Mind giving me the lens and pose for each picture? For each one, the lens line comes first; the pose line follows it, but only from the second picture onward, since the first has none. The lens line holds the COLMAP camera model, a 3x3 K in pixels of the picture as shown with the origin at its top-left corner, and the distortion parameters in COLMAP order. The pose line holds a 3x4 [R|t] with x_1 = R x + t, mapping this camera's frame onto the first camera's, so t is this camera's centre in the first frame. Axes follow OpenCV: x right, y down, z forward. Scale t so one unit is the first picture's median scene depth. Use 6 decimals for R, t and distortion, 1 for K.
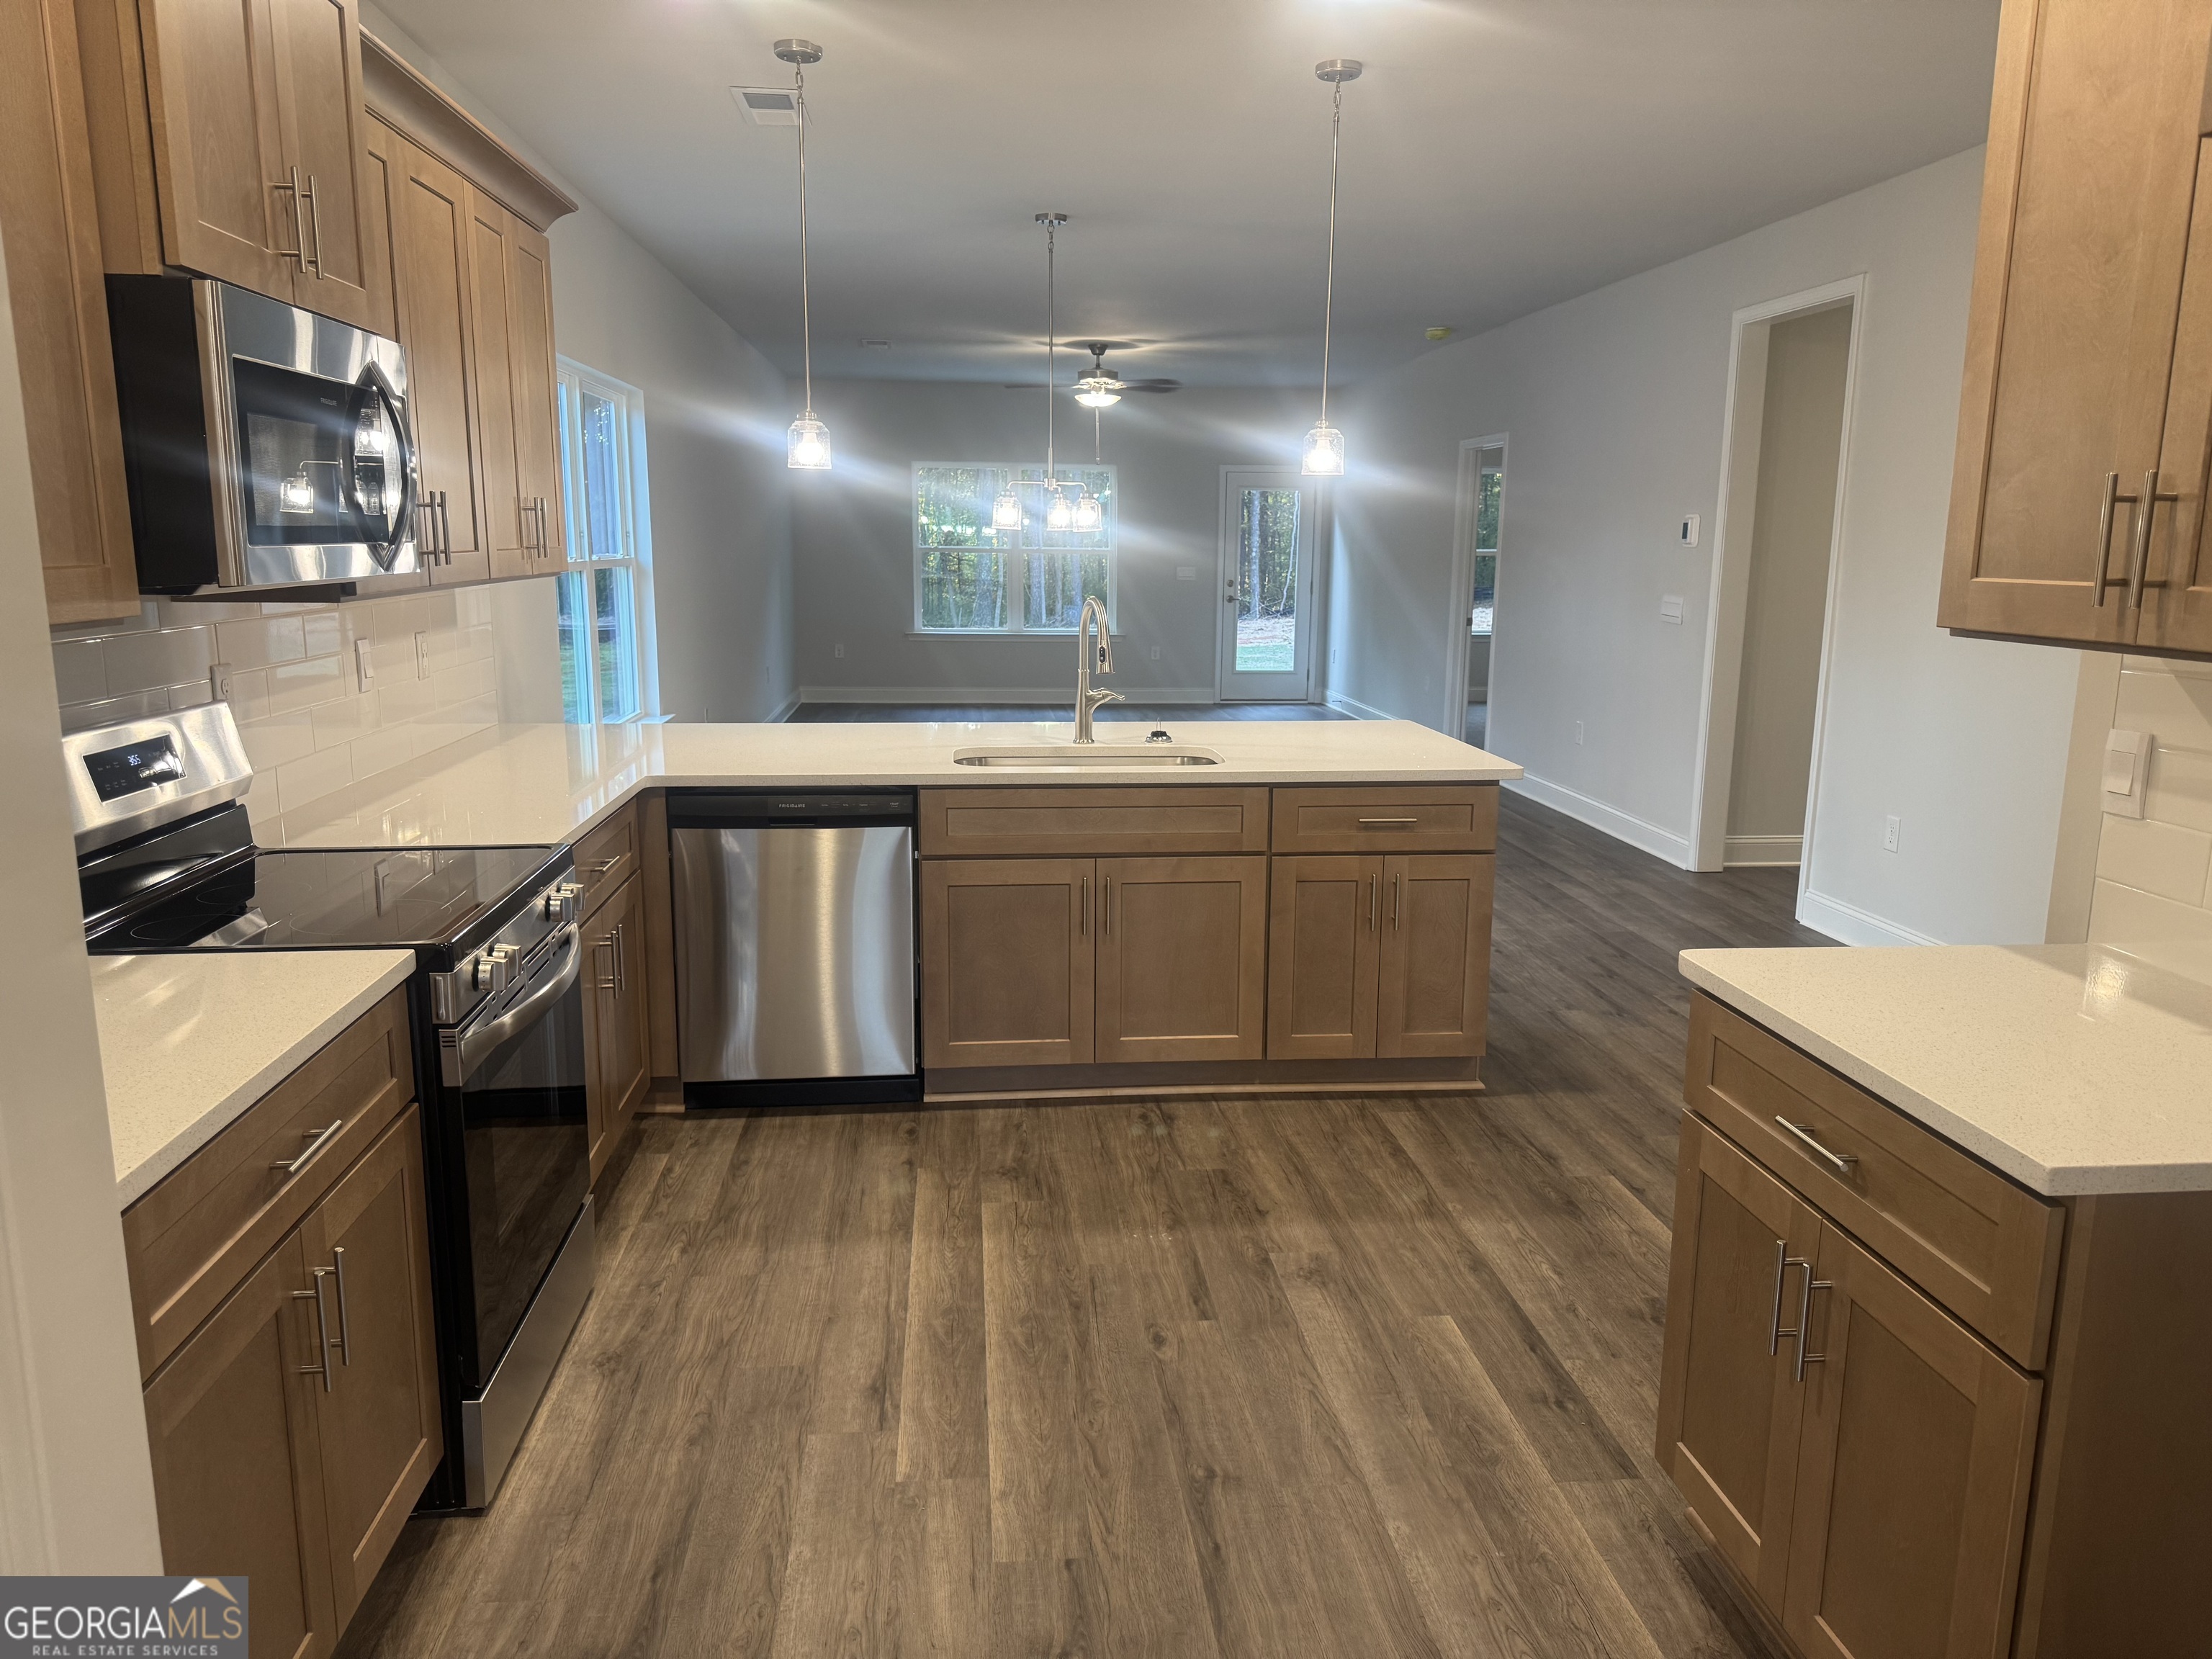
lens RADIAL K [[1577.3, 0, 1110.3], [0, 1577.3, 826.0], [0, 0, 1]] dist [0.049153, -0.025042]
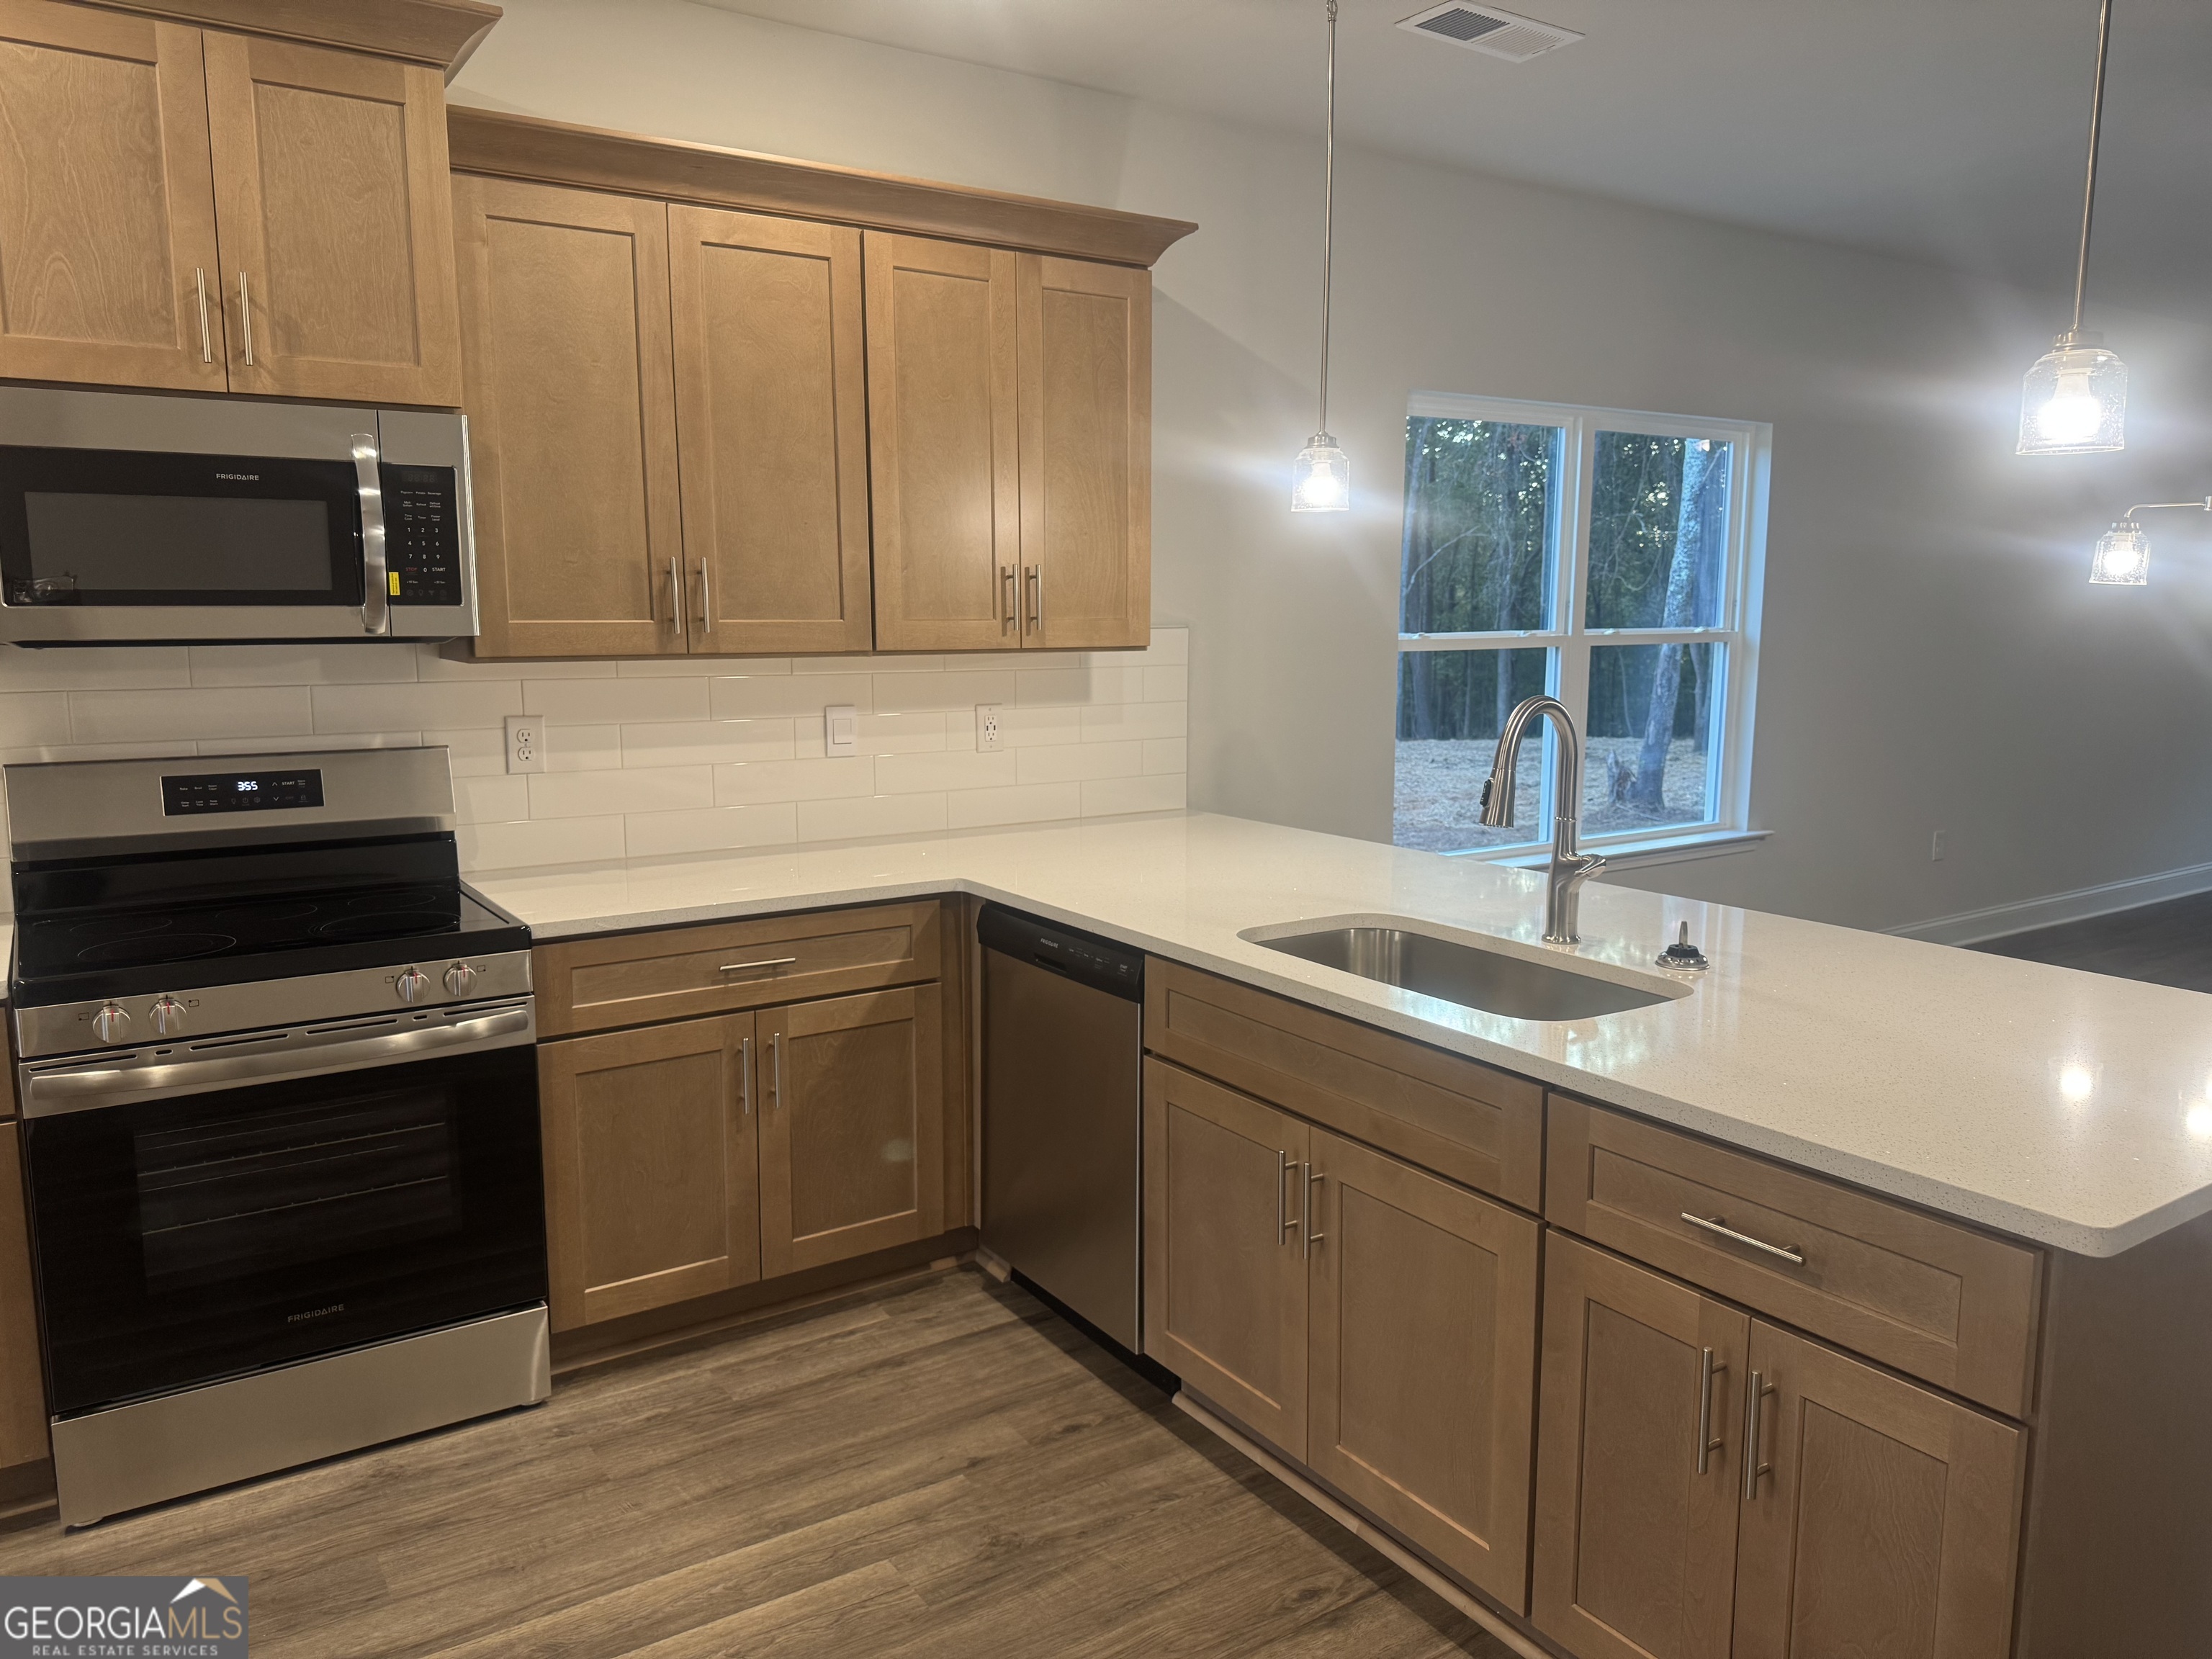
lens RADIAL K [[1577.3, 0, 1111.0], [0, 1577.3, 833.3], [0, 0, 1]] dist [0.049153, -0.025042]
pose [[0.449276, 0.120366, -0.885247, 0.480430], [-0.158223, 0.985939, 0.053756, -0.110739], [0.879270, 0.115915, 0.462004, 0.654980]]
